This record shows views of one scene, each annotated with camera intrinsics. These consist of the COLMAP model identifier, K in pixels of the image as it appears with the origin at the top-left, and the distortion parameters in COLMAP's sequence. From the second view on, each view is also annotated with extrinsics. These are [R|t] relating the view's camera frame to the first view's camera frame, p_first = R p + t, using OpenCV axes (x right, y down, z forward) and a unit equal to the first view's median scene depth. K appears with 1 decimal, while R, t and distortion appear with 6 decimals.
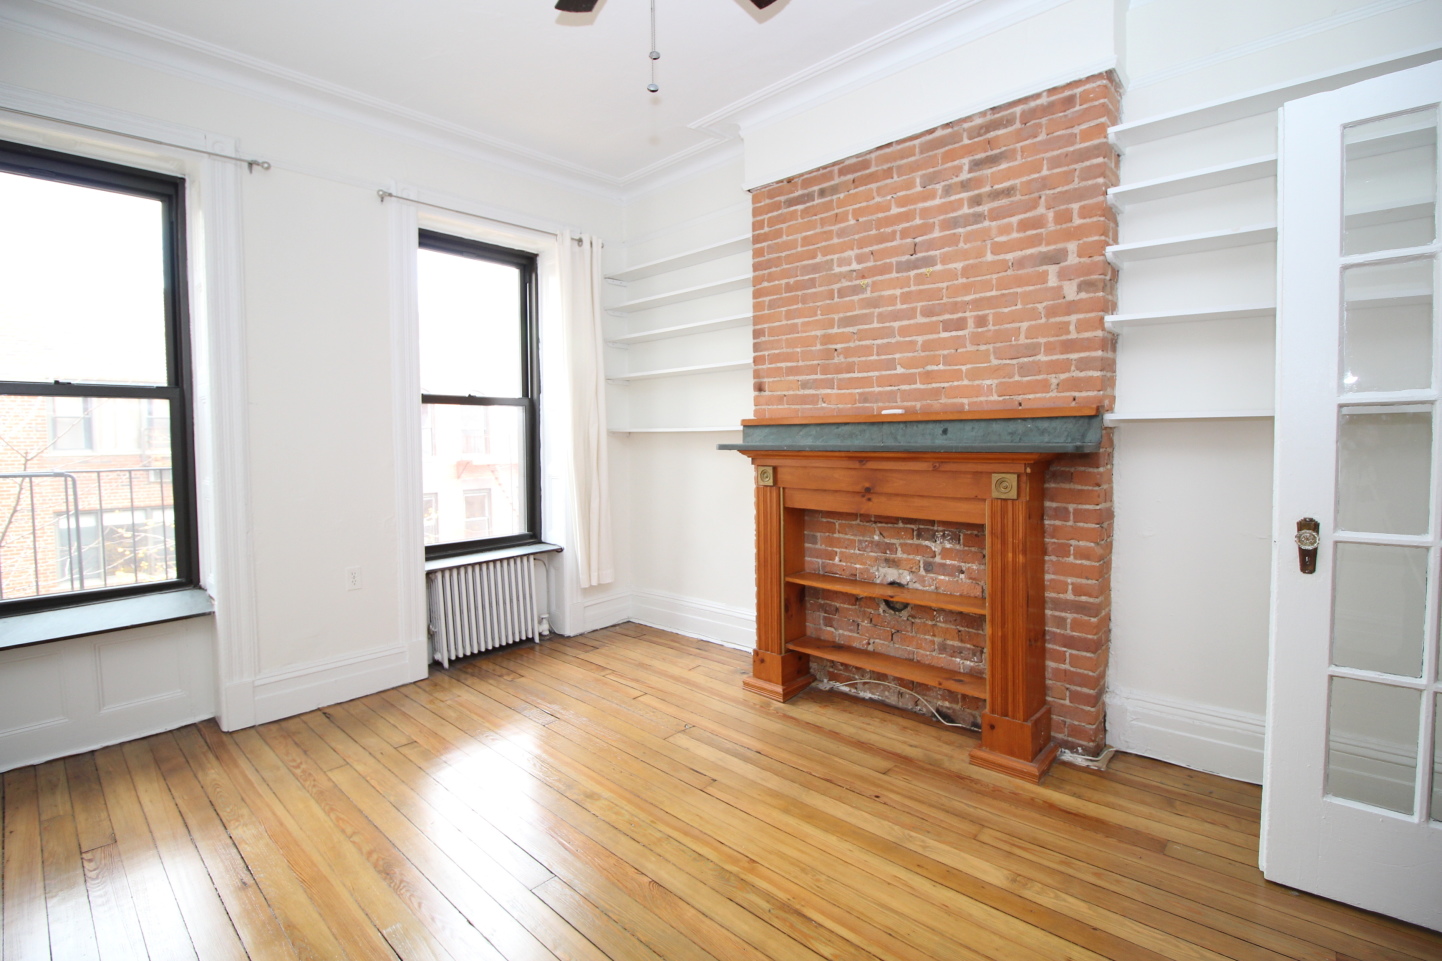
lens RADIAL K [[660.7, 0, 723.7], [0, 660.7, 473.1], [0, 0, 1]] dist [-0.014335, -0.002552]
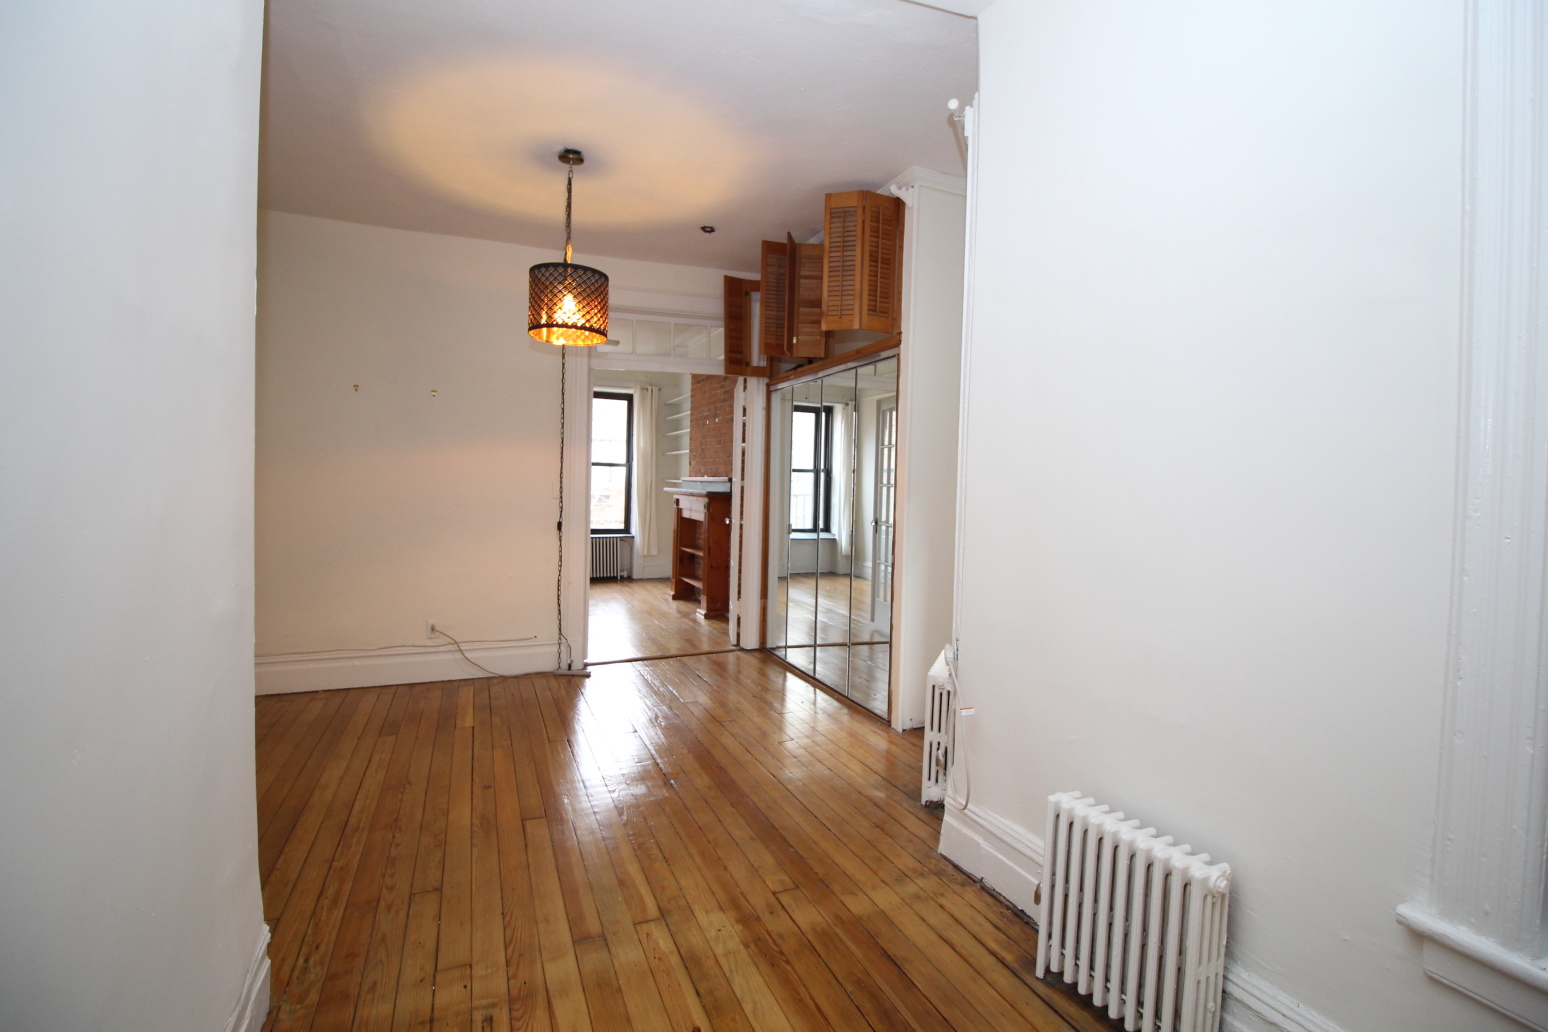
lens RADIAL K [[709.3, 0, 774.5], [0, 709.3, 519.7], [0, 0, 1]] dist [-0.014335, -0.002552]
pose [[0.913526, 0.061057, -0.402172, 1.187741], [-0.064594, 0.997900, 0.004776, 0.026923], [0.401619, 0.021615, 0.915552, -0.973752]]
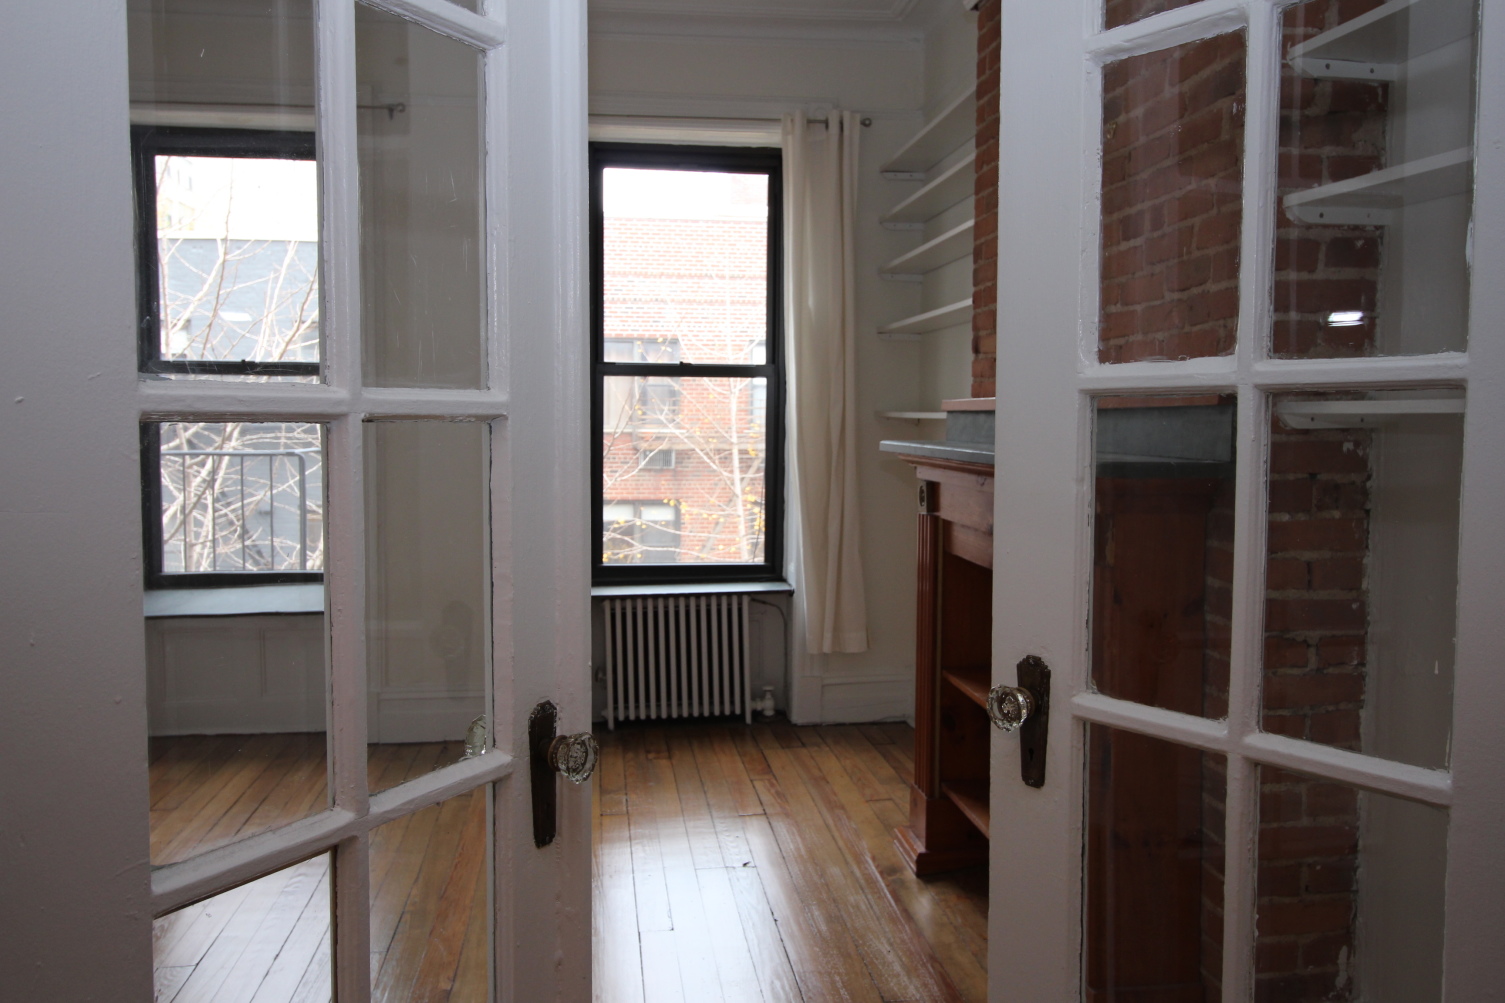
lens RADIAL K [[1178.9, 0, 748.3], [0, 1178.9, 496.3], [0, 0, 1]] dist [0.011099, 0.001333]
pose [[0.769907, 0.057711, -0.635541, 0.533469], [-0.048485, 0.998314, 0.031918, -0.019268], [0.636311, 0.006240, 0.771407, 0.061408]]
